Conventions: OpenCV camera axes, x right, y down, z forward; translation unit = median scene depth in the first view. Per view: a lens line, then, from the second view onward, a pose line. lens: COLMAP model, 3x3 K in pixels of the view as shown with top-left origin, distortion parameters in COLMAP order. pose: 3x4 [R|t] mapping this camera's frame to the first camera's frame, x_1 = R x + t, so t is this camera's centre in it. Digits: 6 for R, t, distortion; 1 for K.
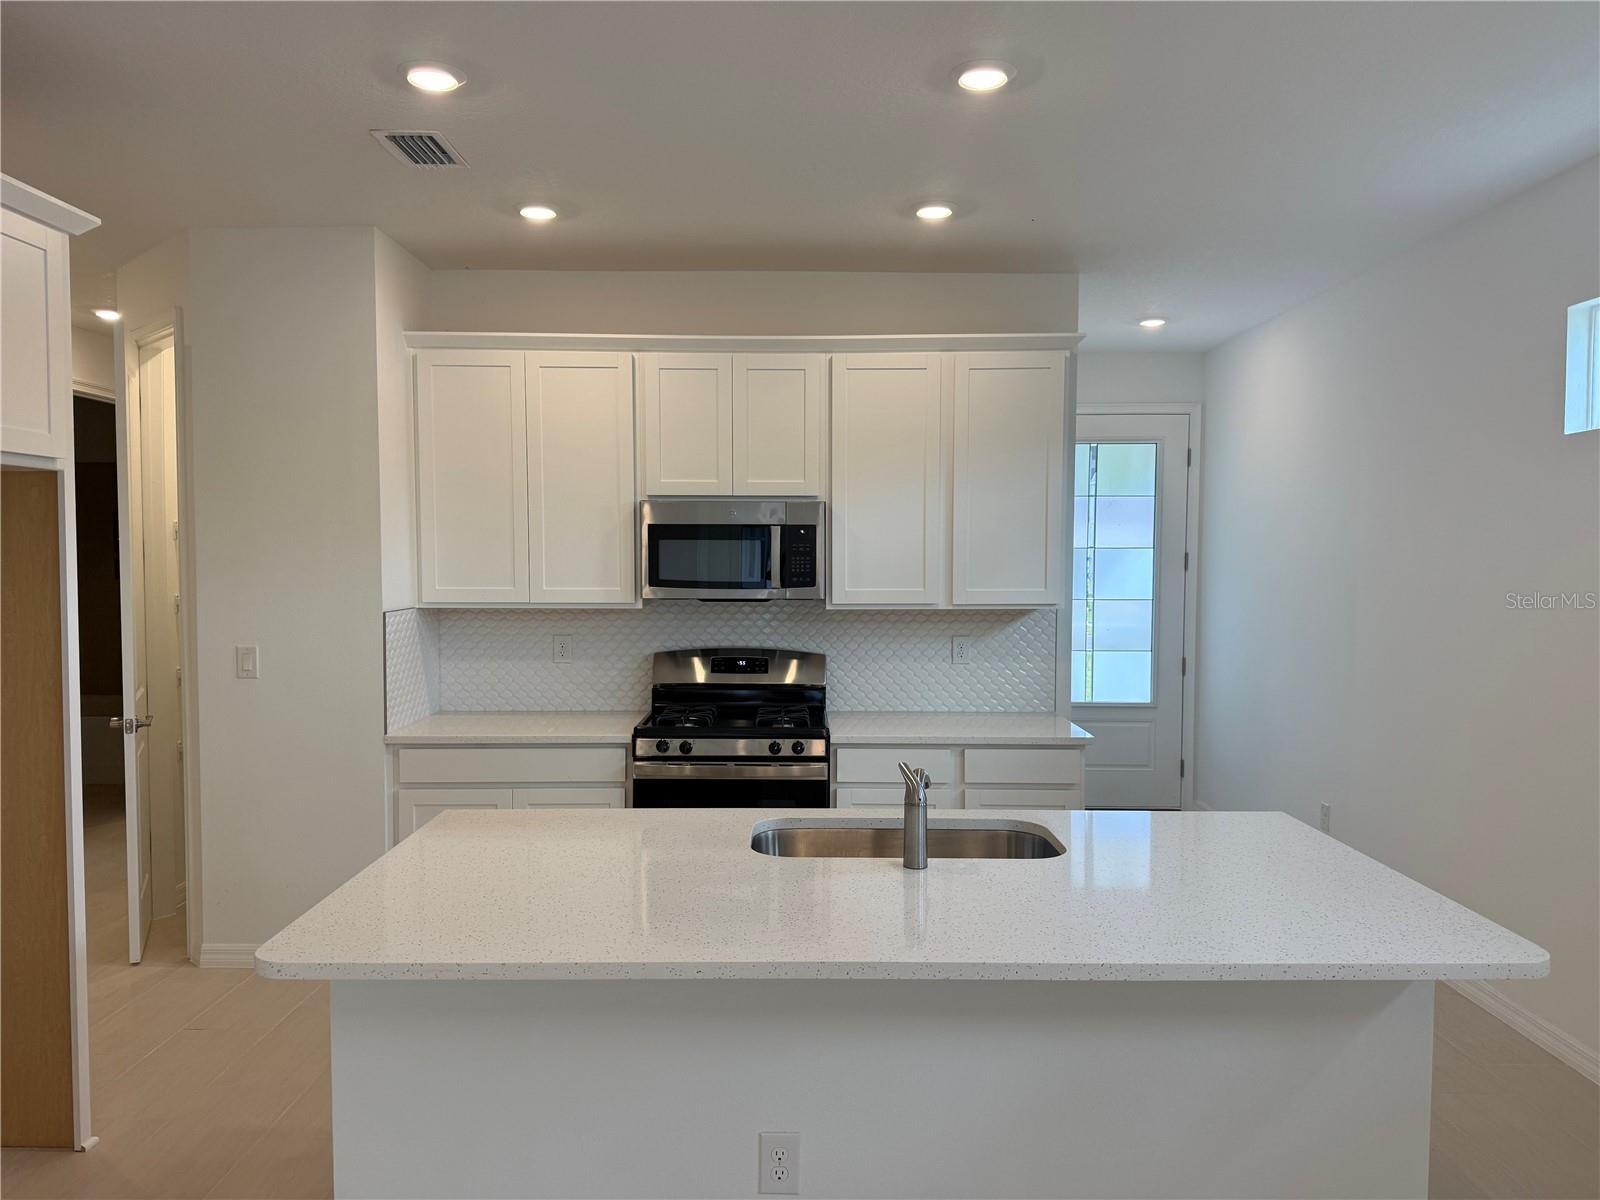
lens RADIAL K [[1115.8, 0, 806.6], [0, 1115.8, 601.4], [0, 0, 1]] dist [0.127827, -0.182566]
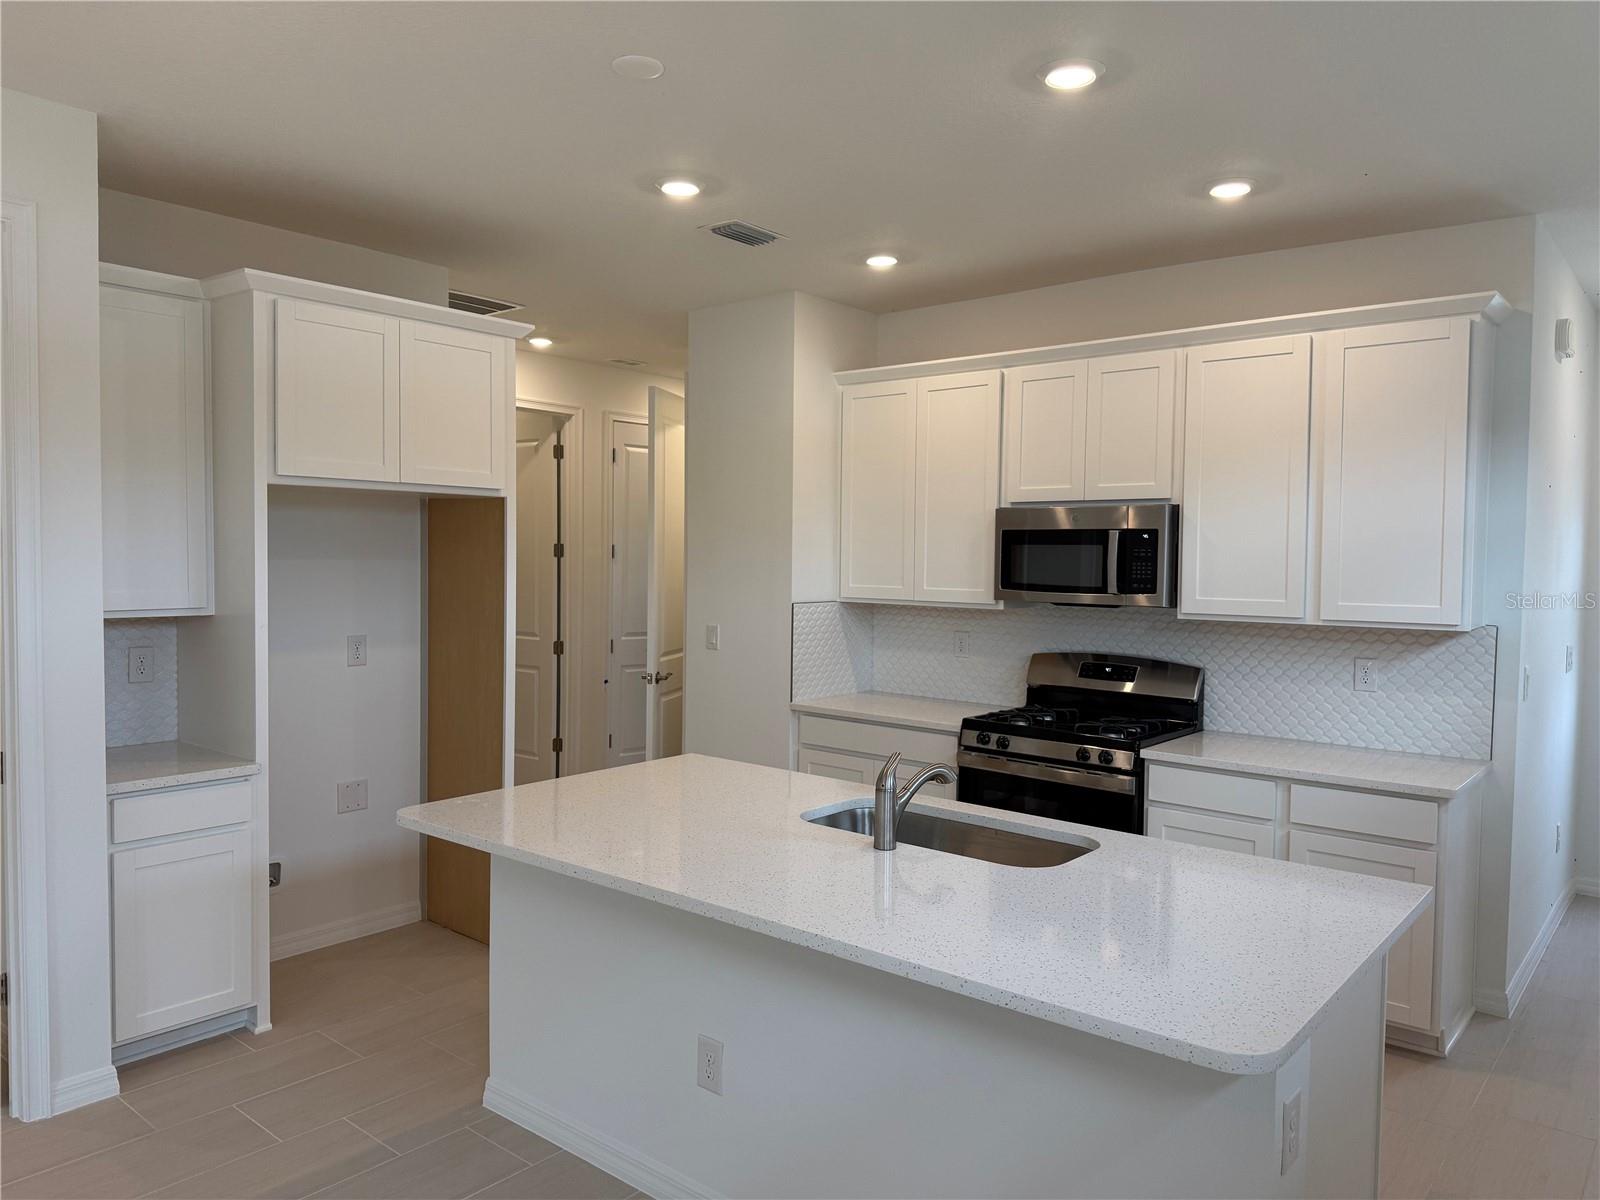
lens RADIAL K [[1115.8, 0, 806.6], [0, 1115.8, 601.4], [0, 0, 1]] dist [0.127827, -0.182566]
pose [[0.766307, 0.035805, -0.641476, 0.393369], [-0.039657, 0.999178, 0.008396, -0.003013], [0.641250, 0.019005, 0.767097, 0.068928]]
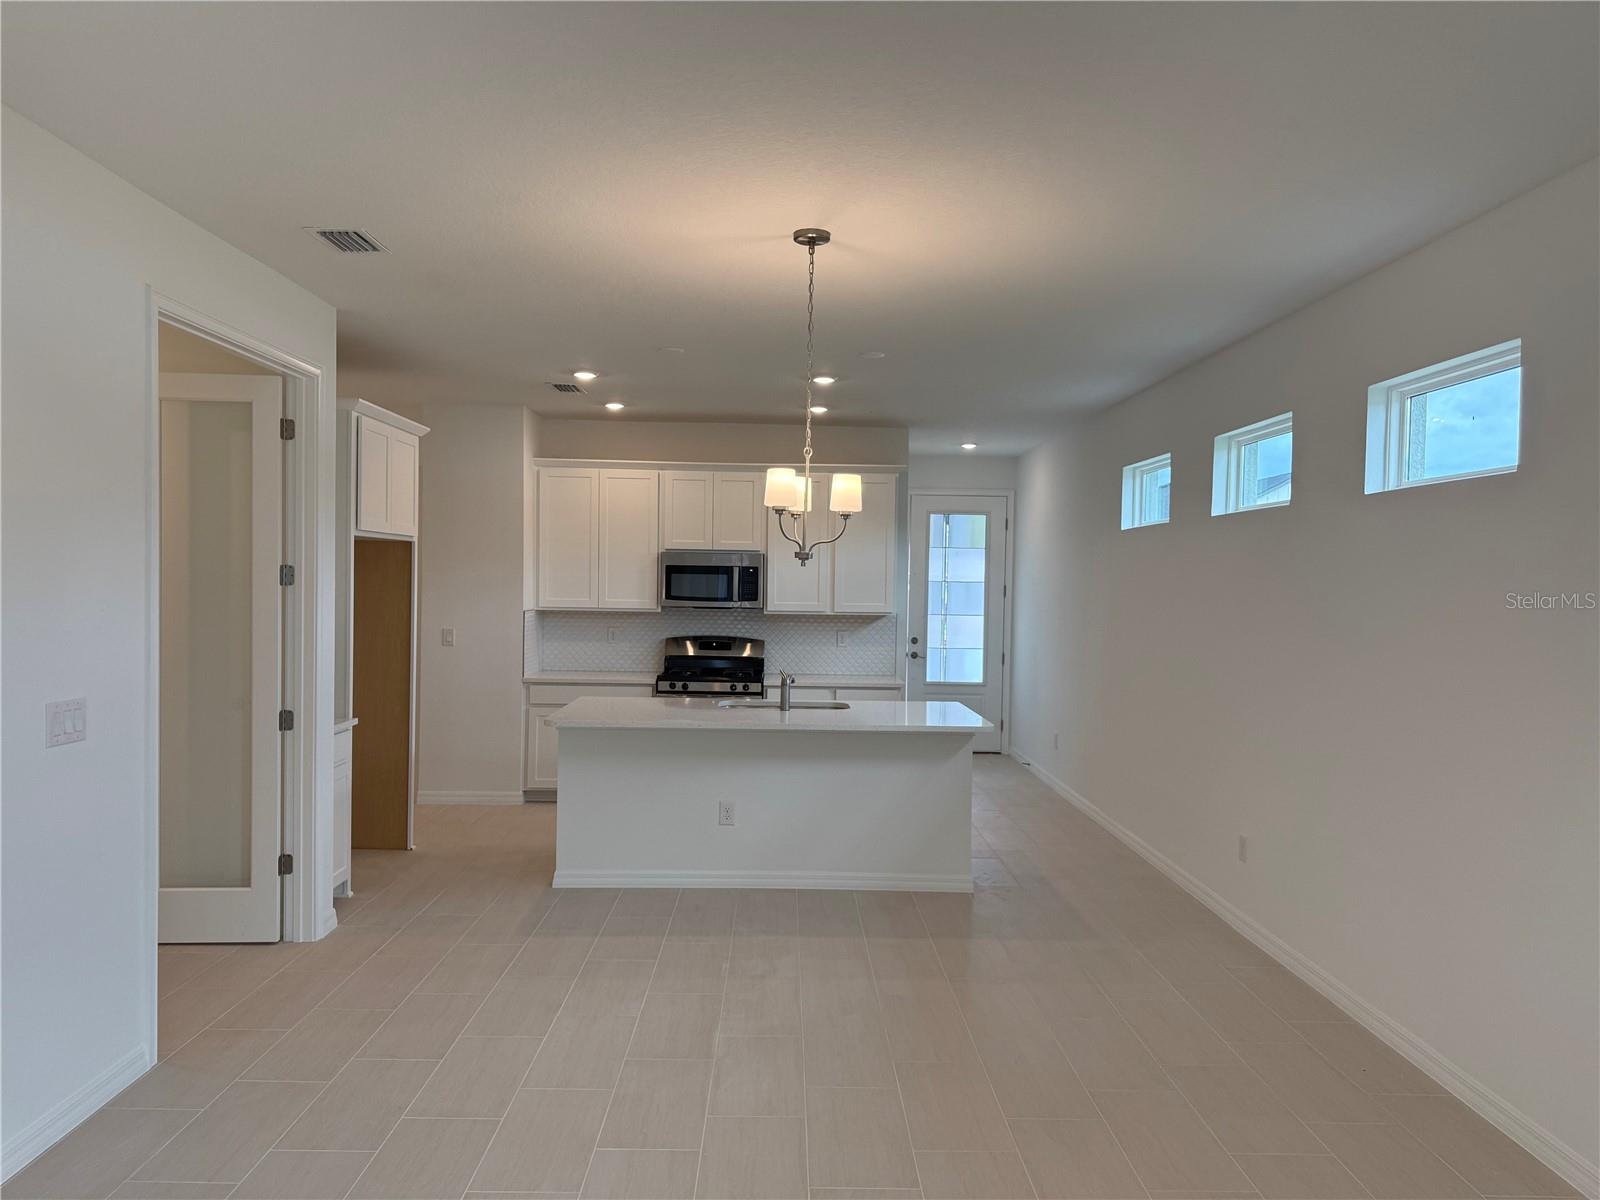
lens RADIAL K [[1115.8, 0, 806.6], [0, 1115.8, 601.4], [0, 0, 1]] dist [0.127827, -0.182566]
pose [[0.999703, 0.013808, 0.020102, 0.050207], [-0.013313, 0.999610, -0.024552, 0.030666], [-0.020434, 0.024277, 0.999496, -0.798665]]
